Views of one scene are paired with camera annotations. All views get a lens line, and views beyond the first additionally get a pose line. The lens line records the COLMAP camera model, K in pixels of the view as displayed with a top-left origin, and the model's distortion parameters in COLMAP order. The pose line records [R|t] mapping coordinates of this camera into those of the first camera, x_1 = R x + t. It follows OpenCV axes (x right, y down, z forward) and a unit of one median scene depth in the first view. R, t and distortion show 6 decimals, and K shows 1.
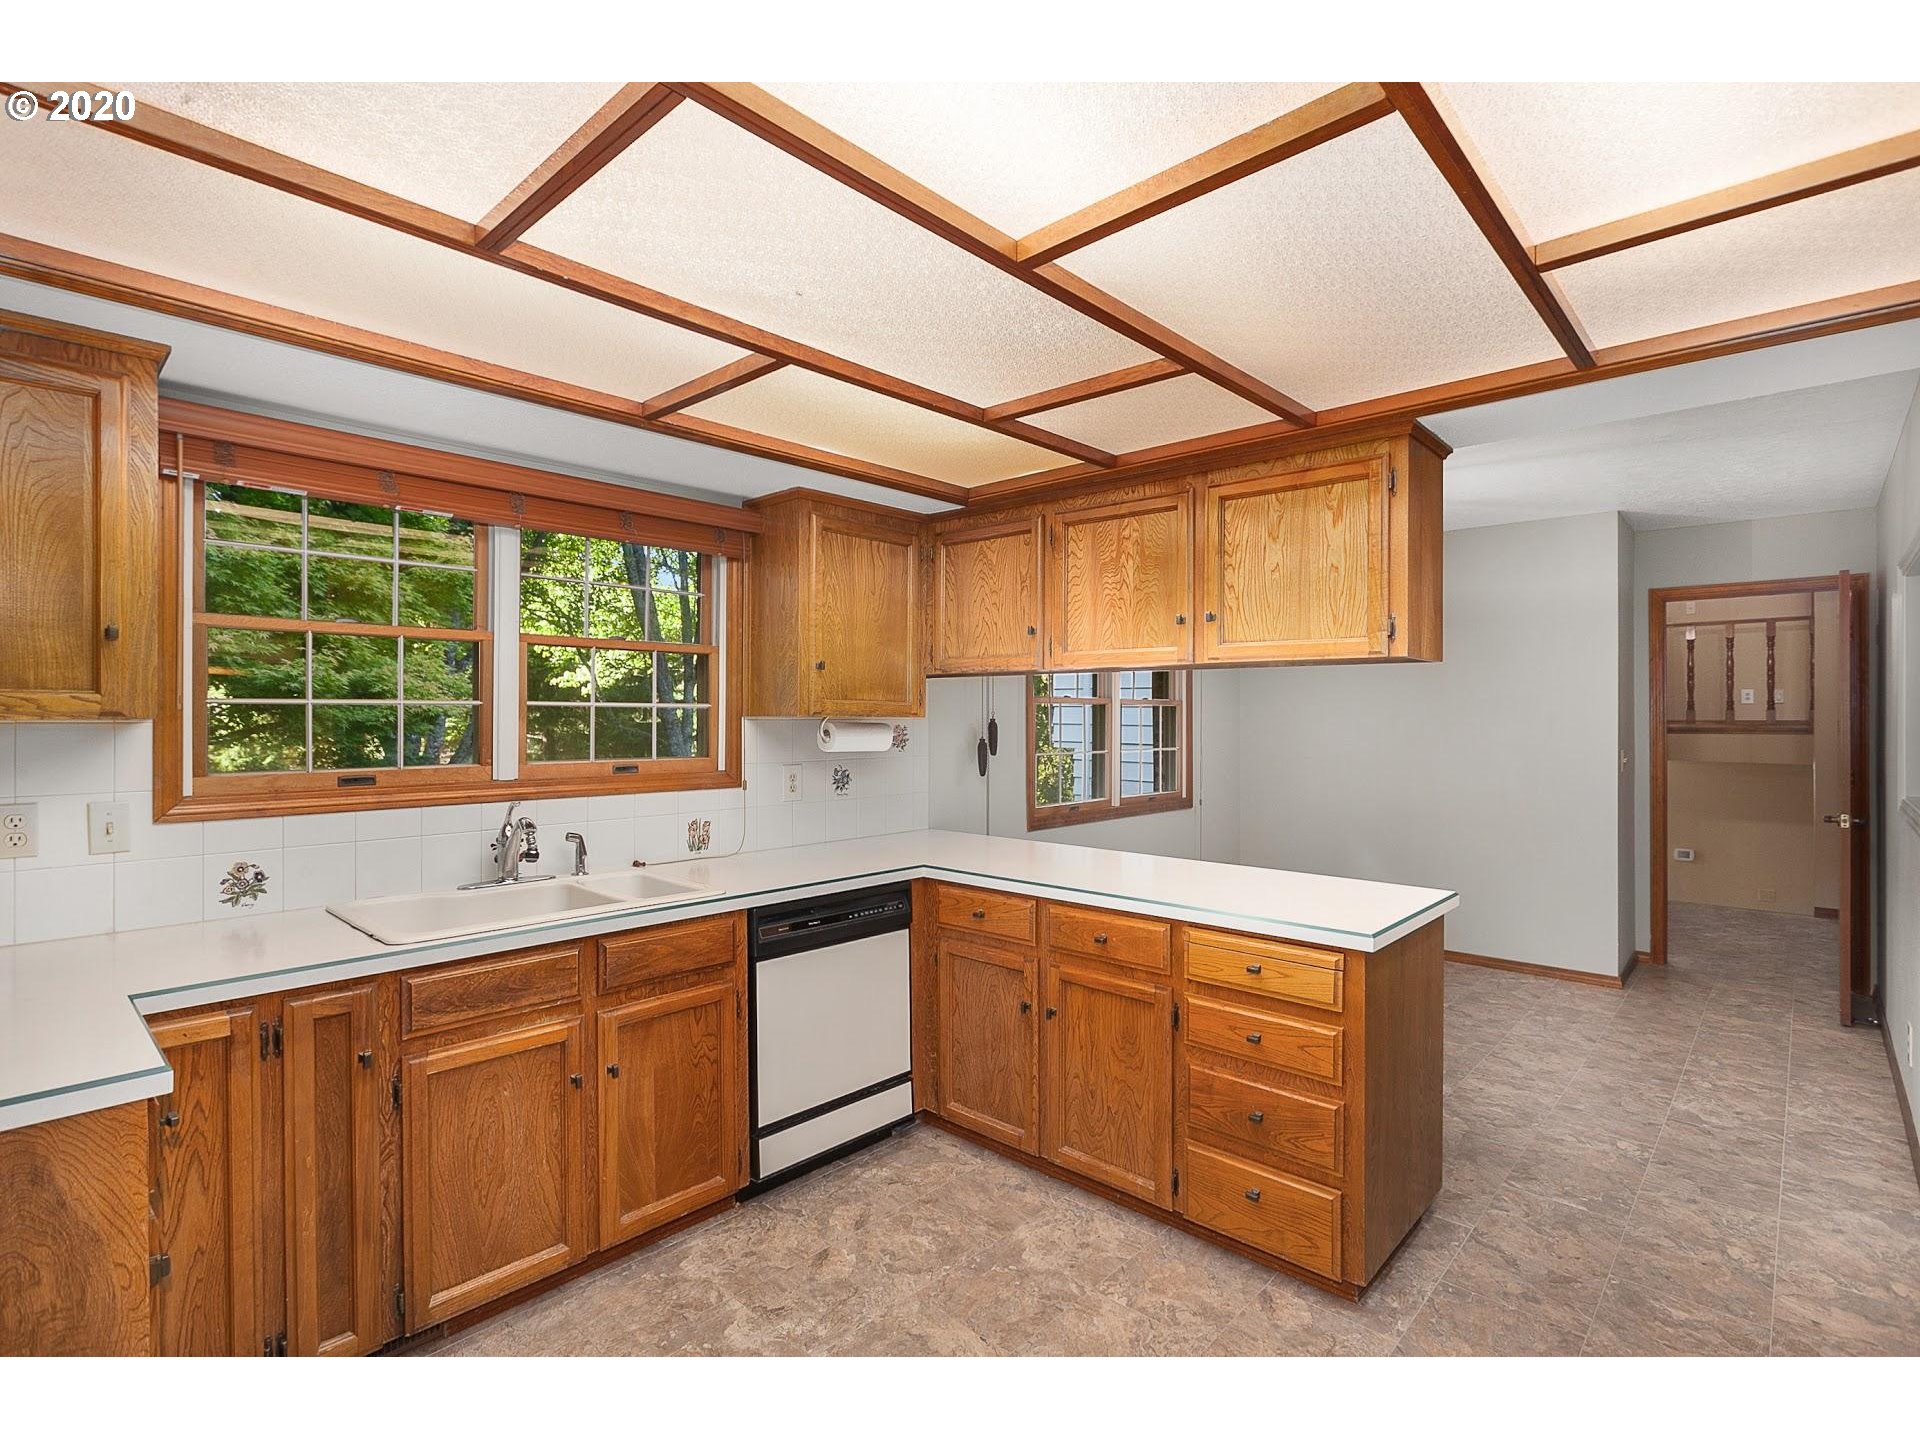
lens RADIAL K [[929.9, 0, 963.2], [0, 929.9, 718.9], [0, 0, 1]] dist [-0.017219, 0.005058]
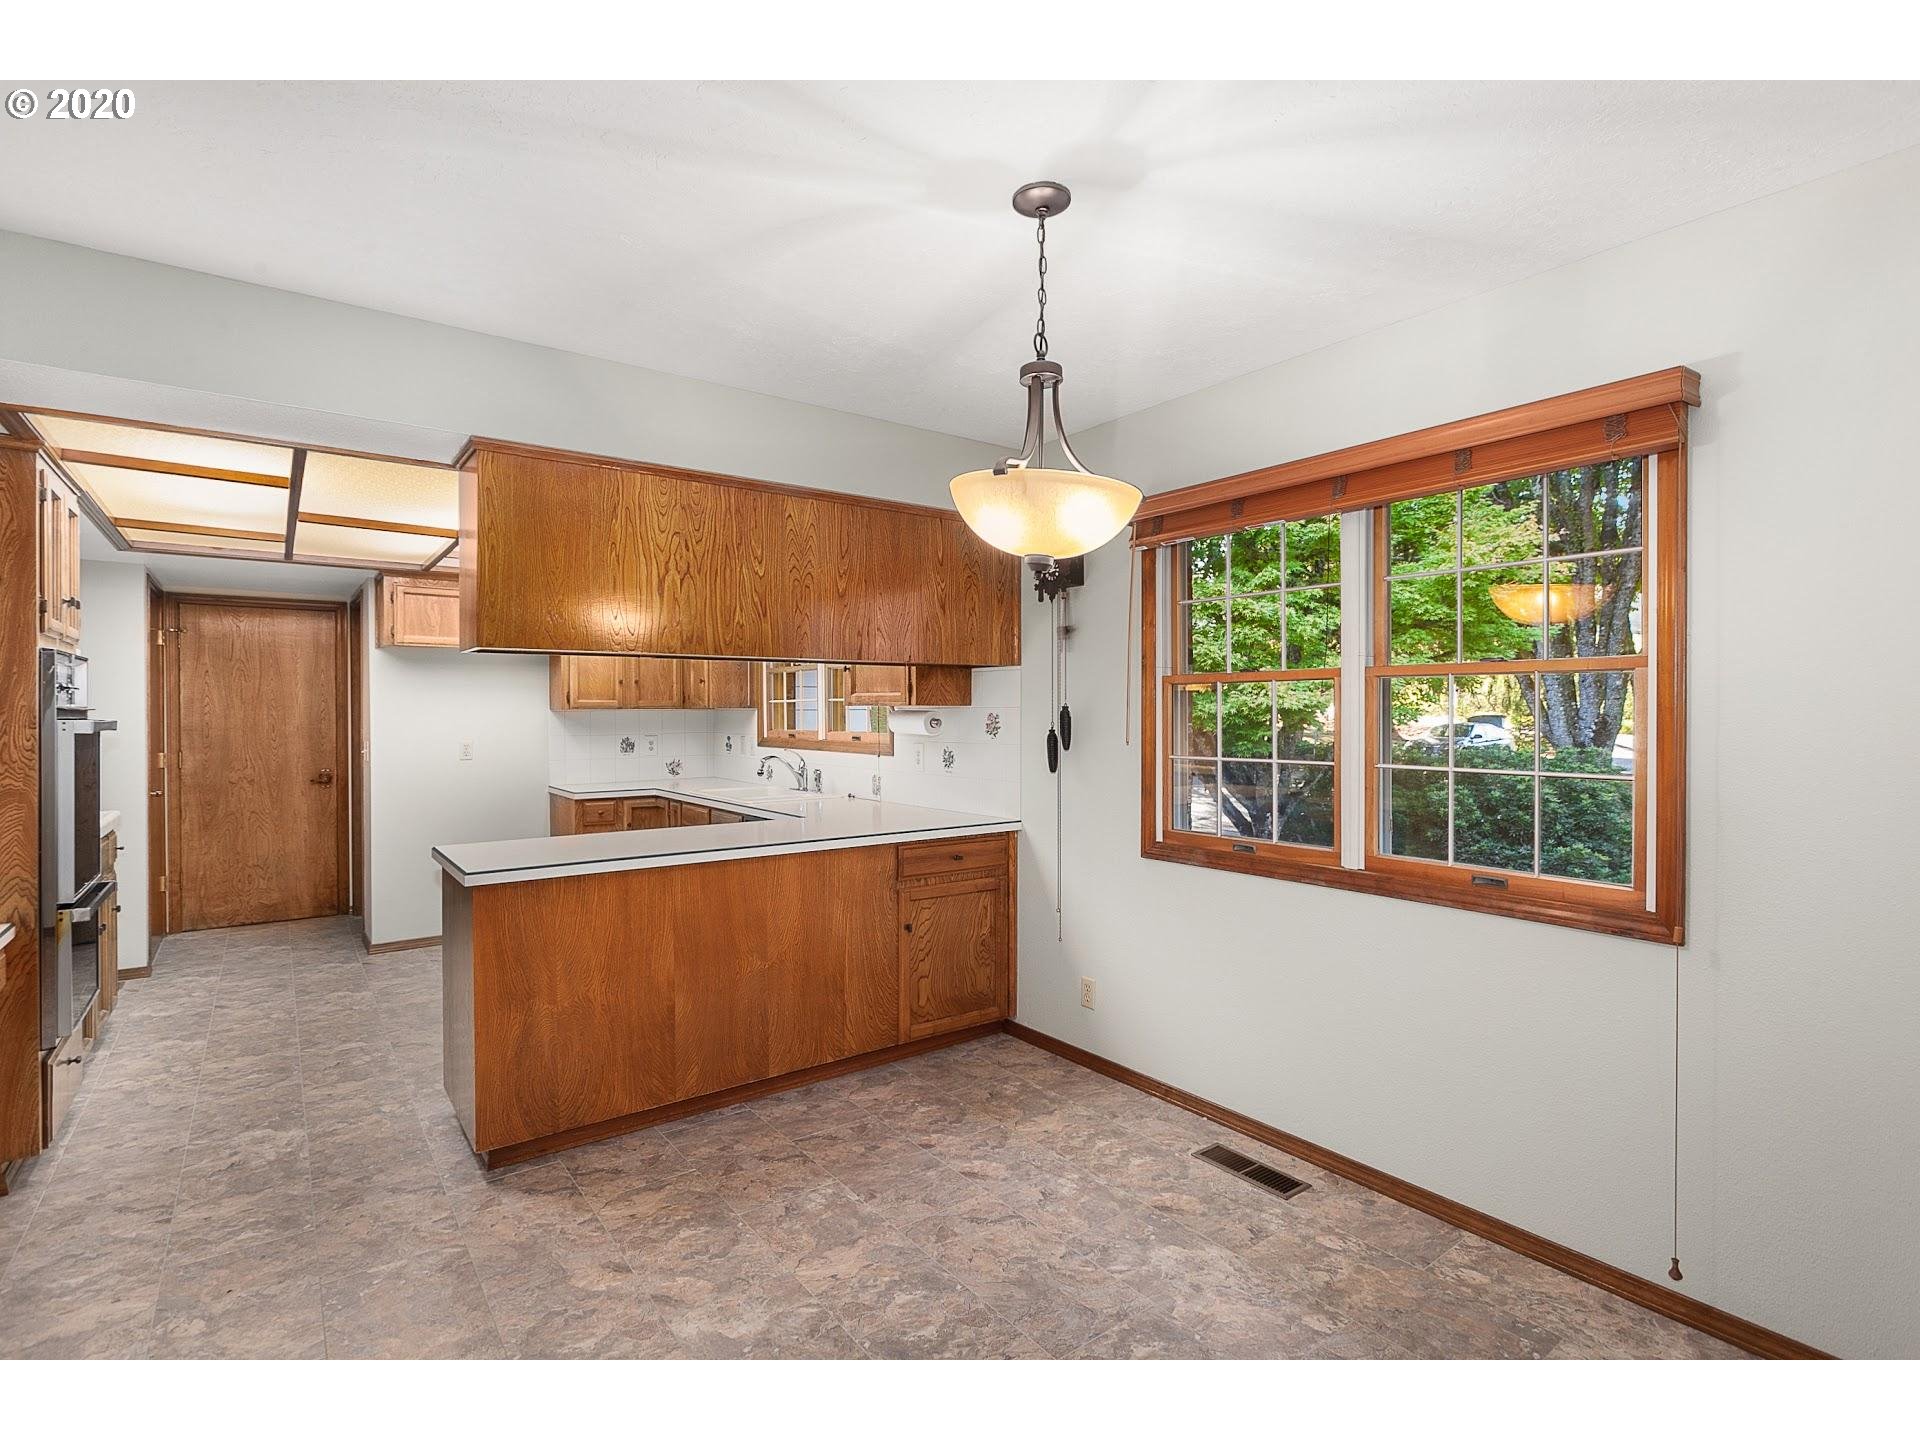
lens RADIAL K [[929.9, 0, 956.9], [0, 929.9, 725.0], [0, 0, 1]] dist [-0.017219, 0.005058]
pose [[-0.187439, 0.010862, -0.982216, 1.246574], [-0.001636, 0.999934, 0.011370, 0.010548], [0.982275, 0.003738, -0.187409, 1.500243]]
